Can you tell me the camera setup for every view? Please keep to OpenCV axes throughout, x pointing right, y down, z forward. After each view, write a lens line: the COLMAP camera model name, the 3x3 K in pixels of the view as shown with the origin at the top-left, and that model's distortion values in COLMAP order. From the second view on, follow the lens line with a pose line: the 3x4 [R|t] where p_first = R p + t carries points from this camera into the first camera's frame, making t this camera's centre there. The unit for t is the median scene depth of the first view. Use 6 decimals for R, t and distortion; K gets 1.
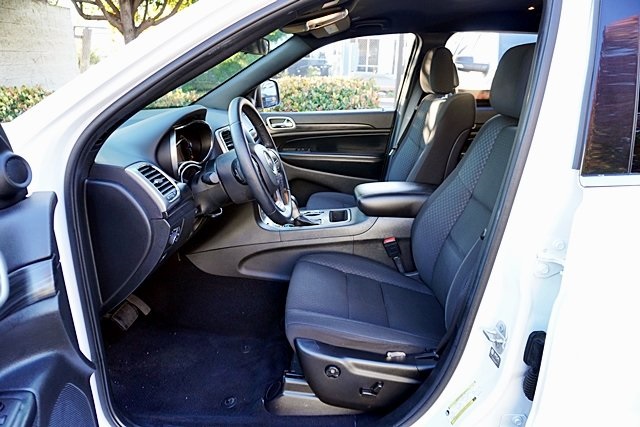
lens RADIAL K [[427.7, 0, 321.1], [0, 427.7, 213.1], [0, 0, 1]] dist [-0.044799, 0.033948]
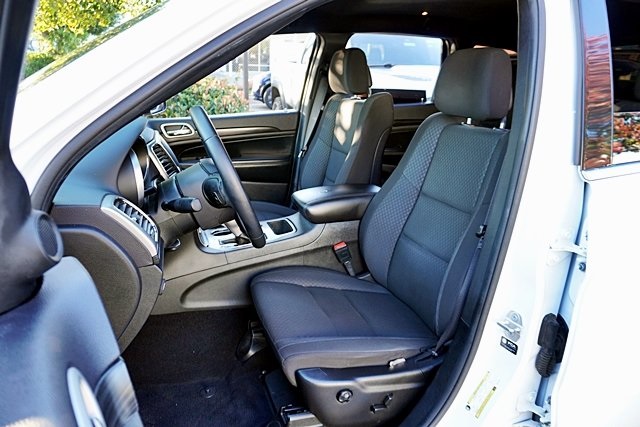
lens RADIAL K [[427.7, 0, 318.1], [0, 427.7, 213.7], [0, 0, 1]] dist [-0.044799, 0.033948]
pose [[0.932592, -0.115655, 0.341902, -0.211122], [0.113186, 0.993200, 0.027238, -0.041352], [-0.342727, 0.013297, 0.939341, 0.095699]]
